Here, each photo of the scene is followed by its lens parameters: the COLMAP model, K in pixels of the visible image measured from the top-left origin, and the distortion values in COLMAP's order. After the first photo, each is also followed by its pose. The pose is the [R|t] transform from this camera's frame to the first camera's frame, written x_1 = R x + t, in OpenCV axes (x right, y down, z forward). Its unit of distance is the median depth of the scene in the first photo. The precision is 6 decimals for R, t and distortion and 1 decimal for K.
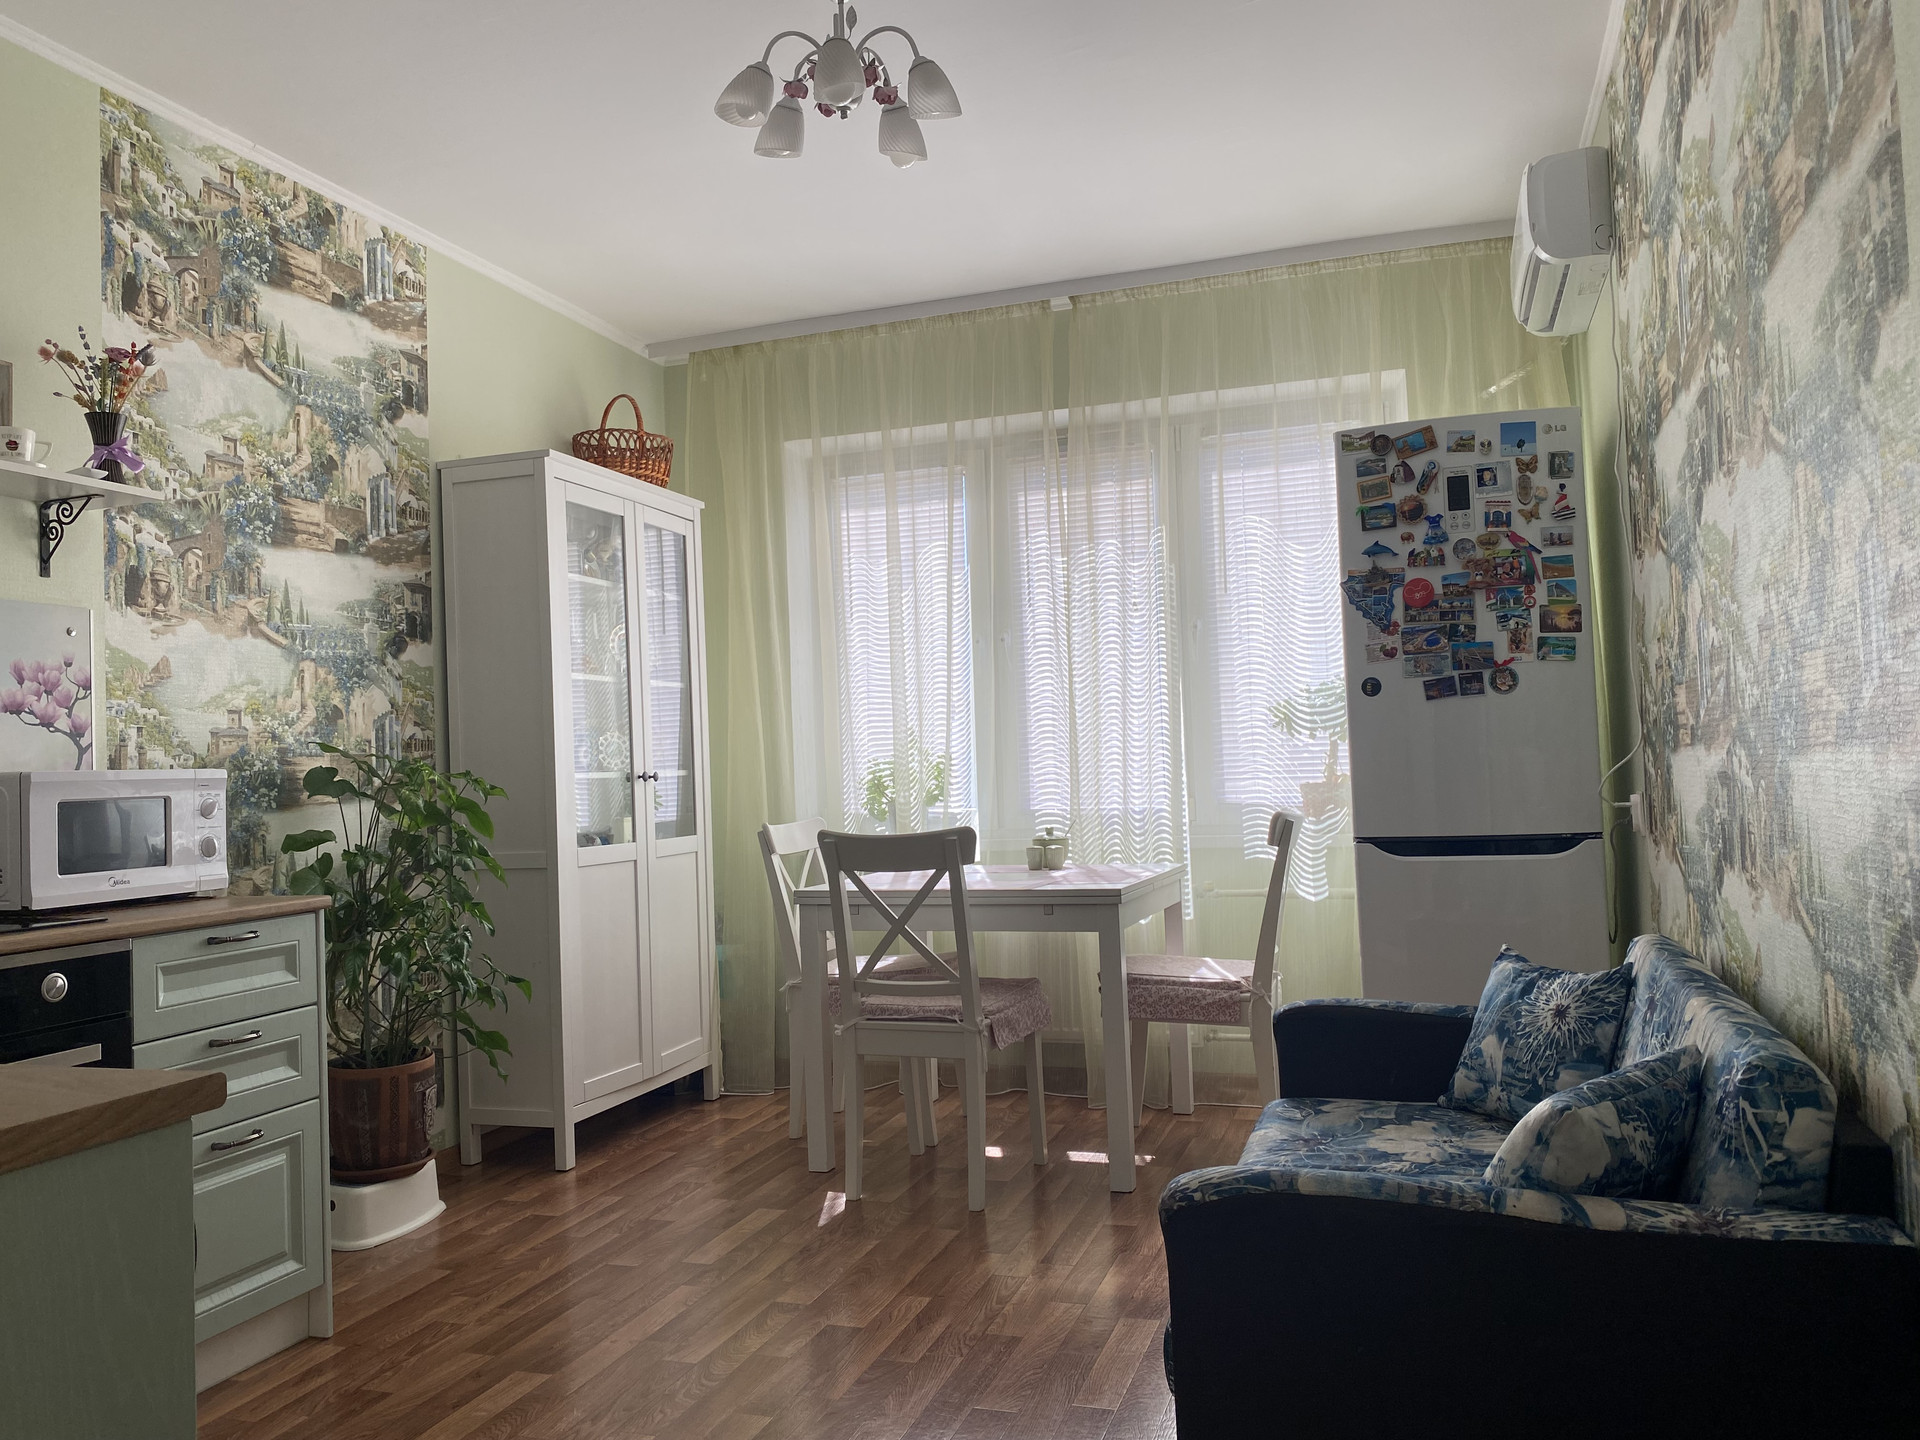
lens RADIAL K [[1452.2, 0, 952.4], [0, 1452.2, 718.6], [0, 0, 1]] dist [0.012146, -0.034260]
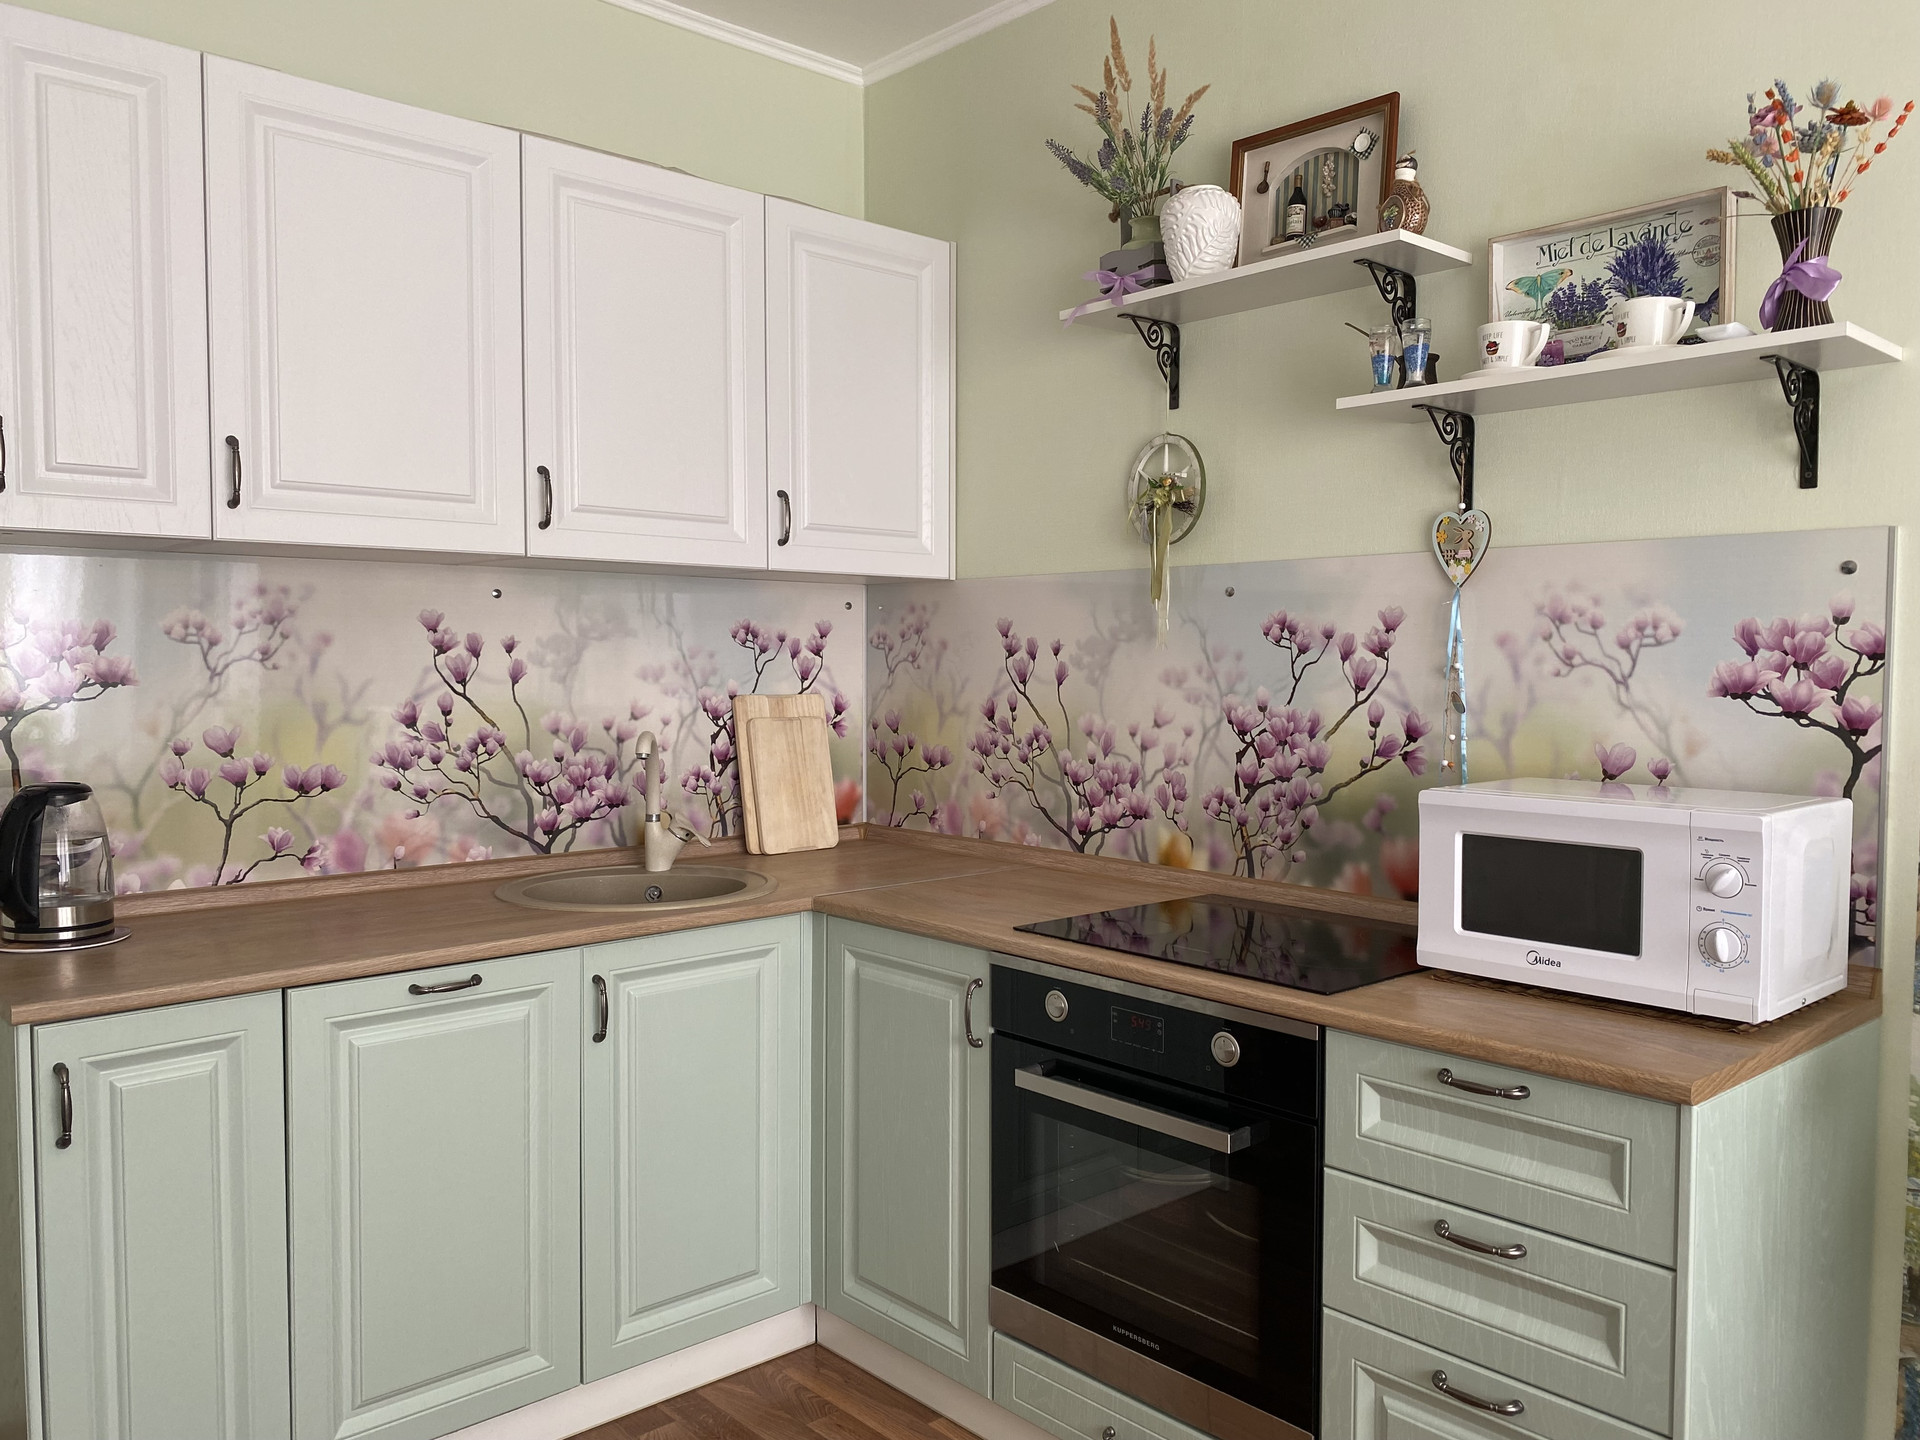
lens RADIAL K [[1452.2, 0, 952.4], [0, 1452.2, 718.6], [0, 0, 1]] dist [0.012146, -0.034260]
pose [[-0.501439, 0.070909, -0.862283, 0.138188], [0.045697, 0.997415, 0.055448, -0.047991], [0.863986, -0.011600, -0.503383, 0.996856]]
